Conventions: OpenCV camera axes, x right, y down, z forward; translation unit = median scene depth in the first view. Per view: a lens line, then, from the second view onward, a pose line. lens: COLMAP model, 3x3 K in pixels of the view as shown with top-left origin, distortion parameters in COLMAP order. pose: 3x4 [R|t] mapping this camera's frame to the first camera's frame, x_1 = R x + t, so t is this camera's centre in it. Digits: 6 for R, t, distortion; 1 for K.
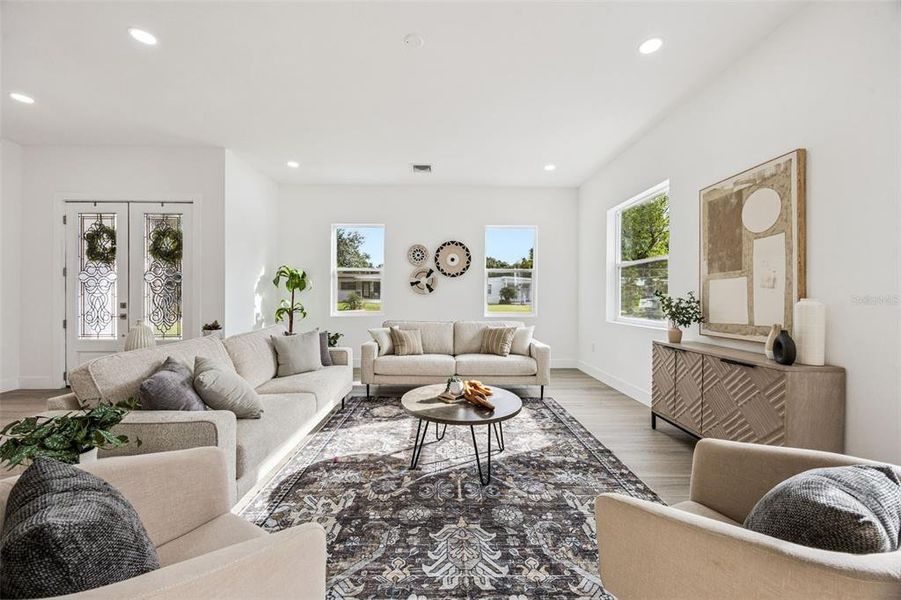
lens RADIAL K [[340.8, 0, 450.8], [0, 340.8, 298.4], [0, 0, 1]] dist [-0.006642, -0.000016]
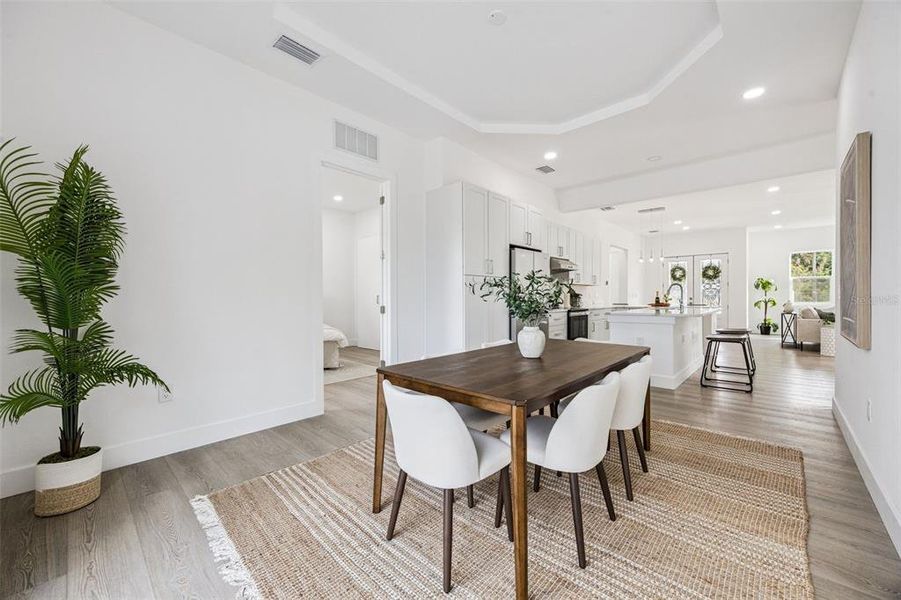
lens RADIAL K [[353.0, 0, 450.9], [0, 353.0, 298.9], [0, 0, 1]] dist [0.005276, -0.000316]
pose [[0.718795, -0.004270, -0.695209, -0.476722], [0.003744, 0.999990, -0.002270, 0.023236], [0.695212, -0.000971, 0.718804, -2.140161]]
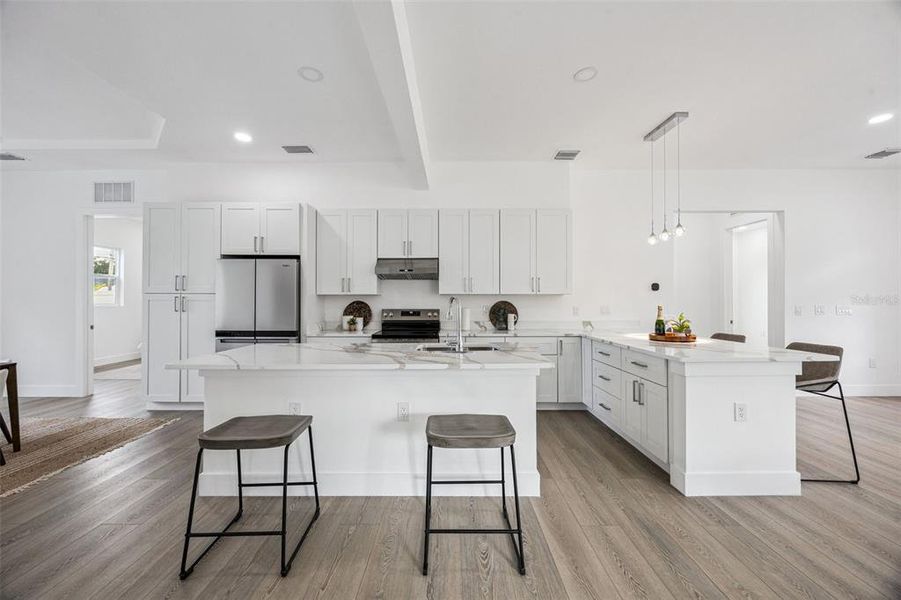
lens RADIAL K [[340.8, 0, 450.8], [0, 340.8, 298.4], [0, 0, 1]] dist [-0.006642, -0.000016]
pose [[-0.020961, -0.012844, -0.999698, -0.180209], [-0.004716, 0.999908, -0.012748, -0.024242], [0.999769, 0.004448, -0.021019, -0.485653]]
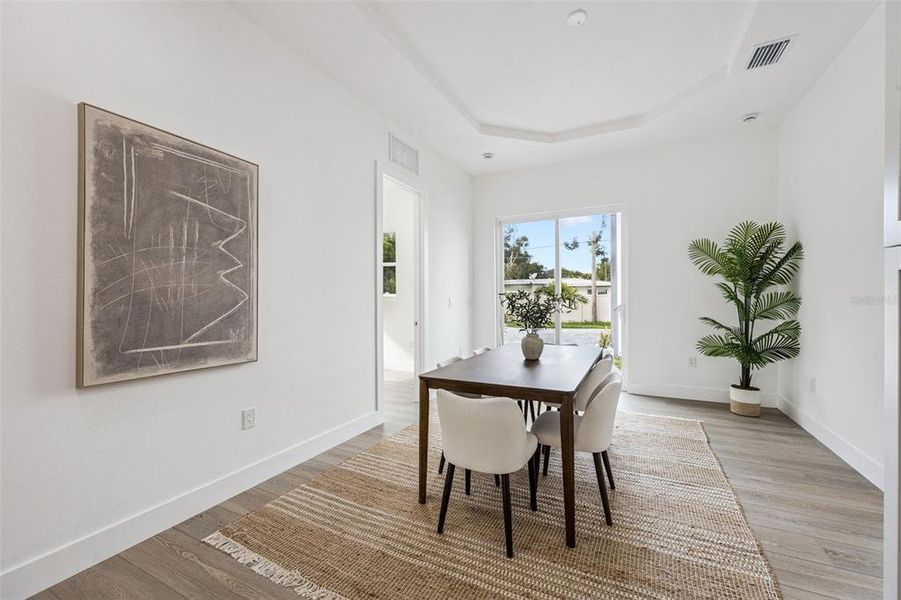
lens RADIAL K [[366.4, 0, 455.3], [0, 366.4, 299.0], [0, 0, 1]] dist [-0.001040, -0.000072]
pose [[-0.883787, -0.002828, 0.467882, -0.968415], [0.000888, 0.999970, 0.007721, -0.004271], [-0.467889, 0.007239, -0.883757, -0.970010]]
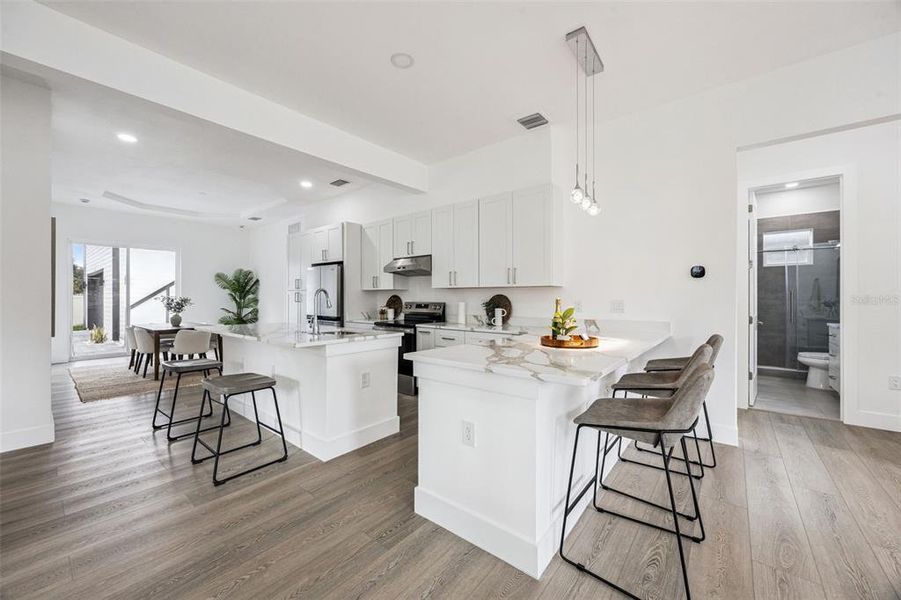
lens RADIAL K [[345.9, 0, 450.3], [0, 345.9, 297.9], [0, 0, 1]] dist [-0.006581, -0.000074]
pose [[-0.649505, -0.005625, -0.760337, -0.401626], [-0.007645, 0.999970, -0.000868, -0.018546], [0.760319, 0.005249, -0.649529, 0.251148]]
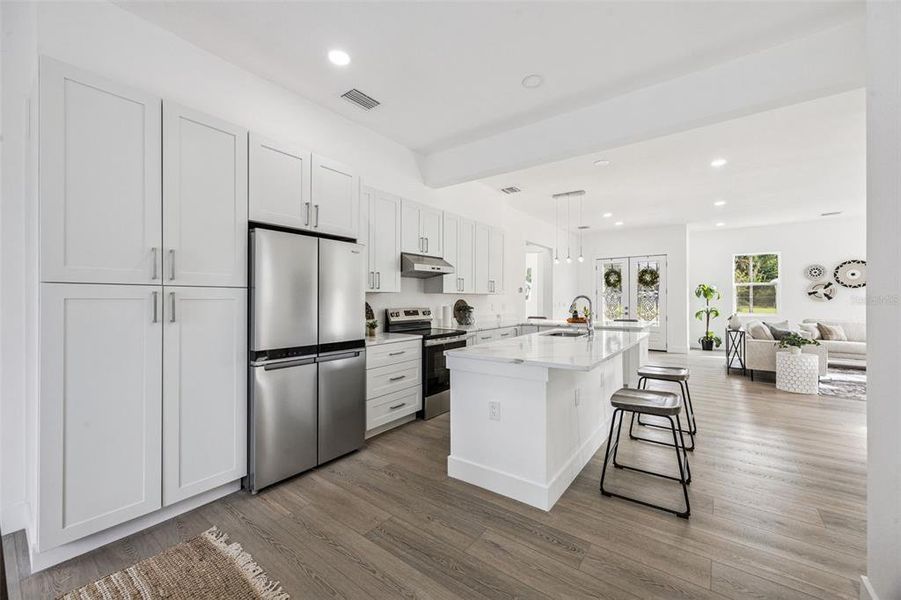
lens RADIAL K [[353.0, 0, 450.9], [0, 353.0, 298.9], [0, 0, 1]] dist [0.005276, -0.000316]
pose [[0.785622, -0.007884, -0.618657, -0.514934], [0.003641, 0.999960, -0.008119, -0.022568], [0.618696, 0.004126, 0.785620, -1.423875]]
